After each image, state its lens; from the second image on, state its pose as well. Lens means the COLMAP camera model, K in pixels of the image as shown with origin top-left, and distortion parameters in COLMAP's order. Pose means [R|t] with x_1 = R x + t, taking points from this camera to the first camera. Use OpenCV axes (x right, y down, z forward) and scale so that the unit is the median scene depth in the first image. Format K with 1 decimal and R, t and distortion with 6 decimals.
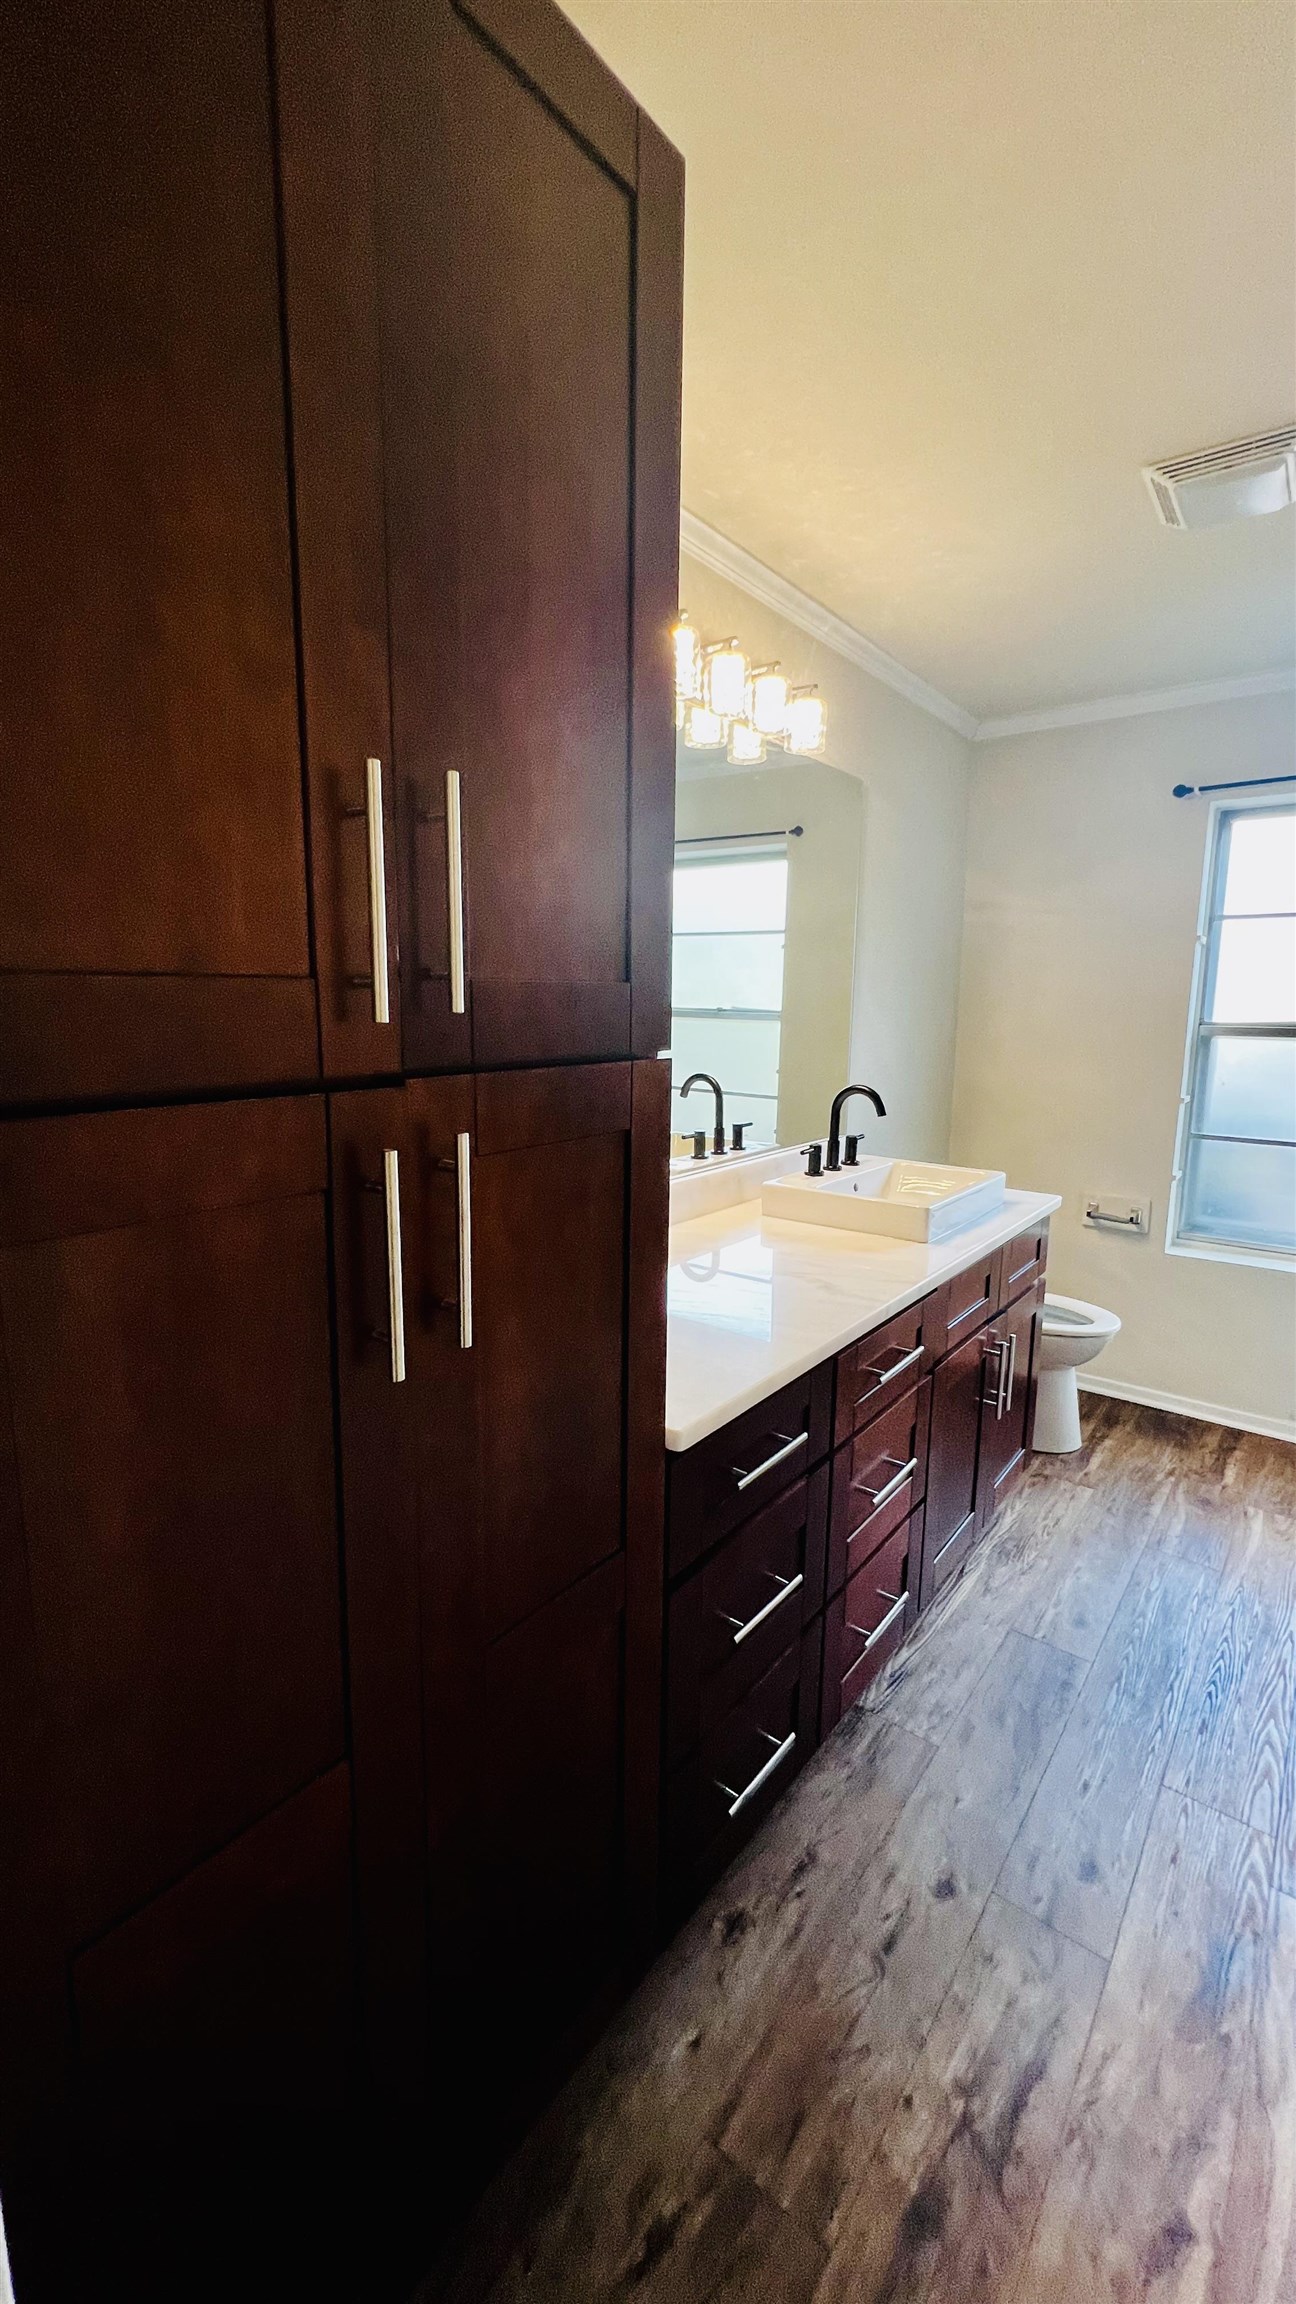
lens RADIAL K [[919.4, 0, 661.2], [0, 919.4, 1143.2], [0, 0, 1]] dist [-0.000188, 0.000117]
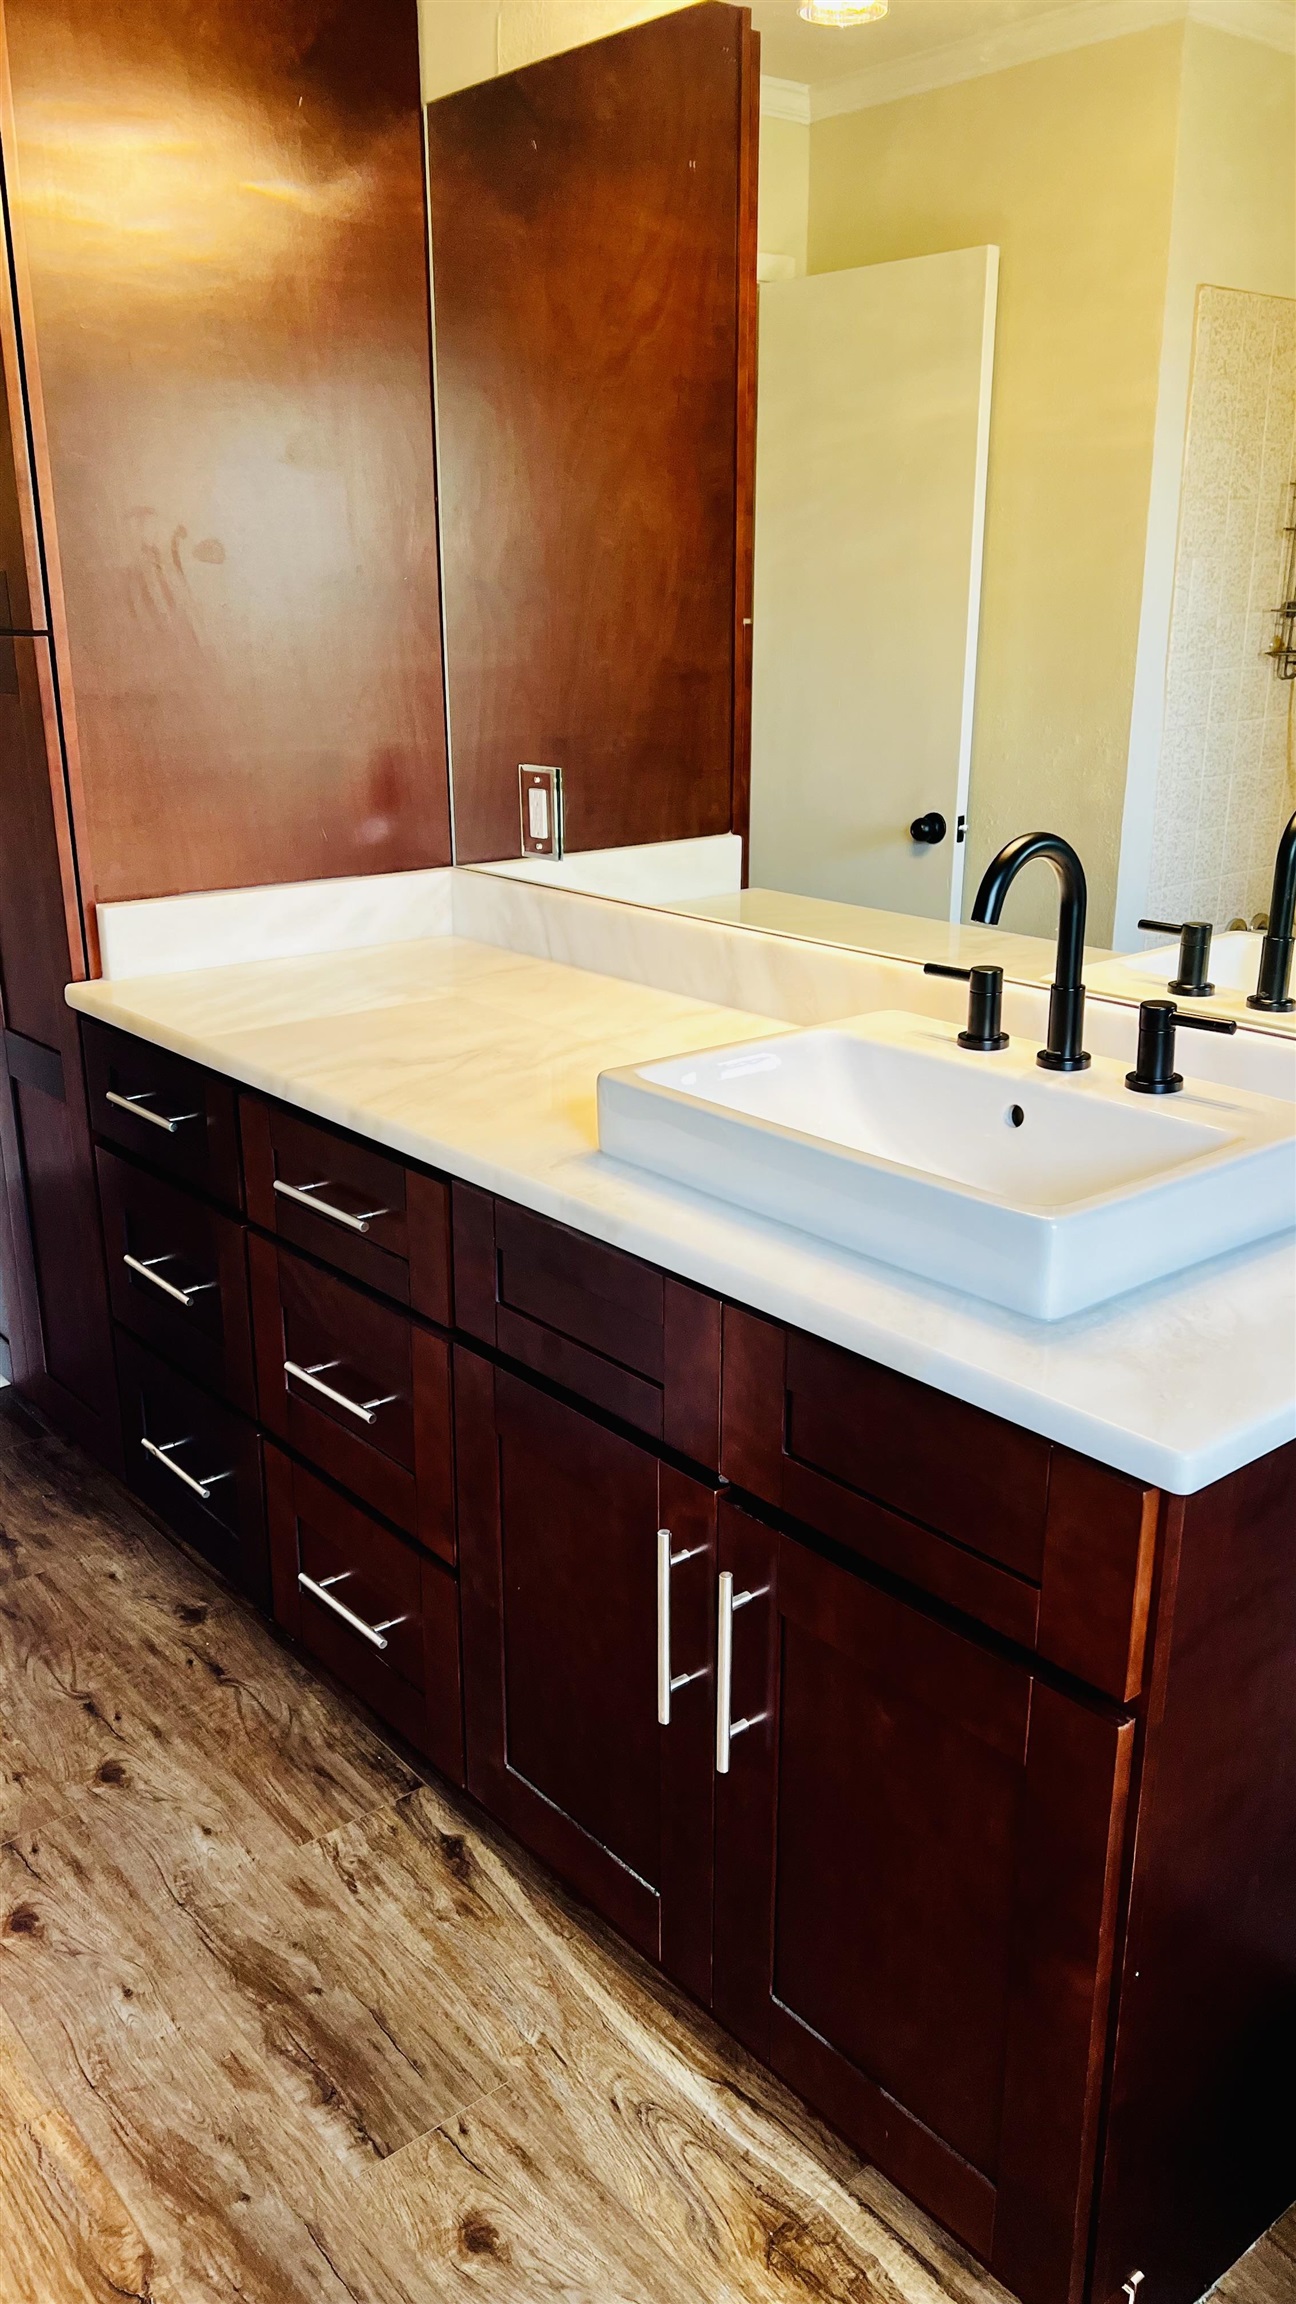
lens RADIAL K [[1730.8, 0, 653.4], [0, 1730.8, 1160.5], [0, 0, 1]] dist [0.054965, -0.057019]
pose [[-0.222267, 0.281224, -0.933547, 1.184615], [-0.160492, 0.933884, 0.319536, -0.175884], [0.961686, 0.220849, -0.162438, 1.292005]]
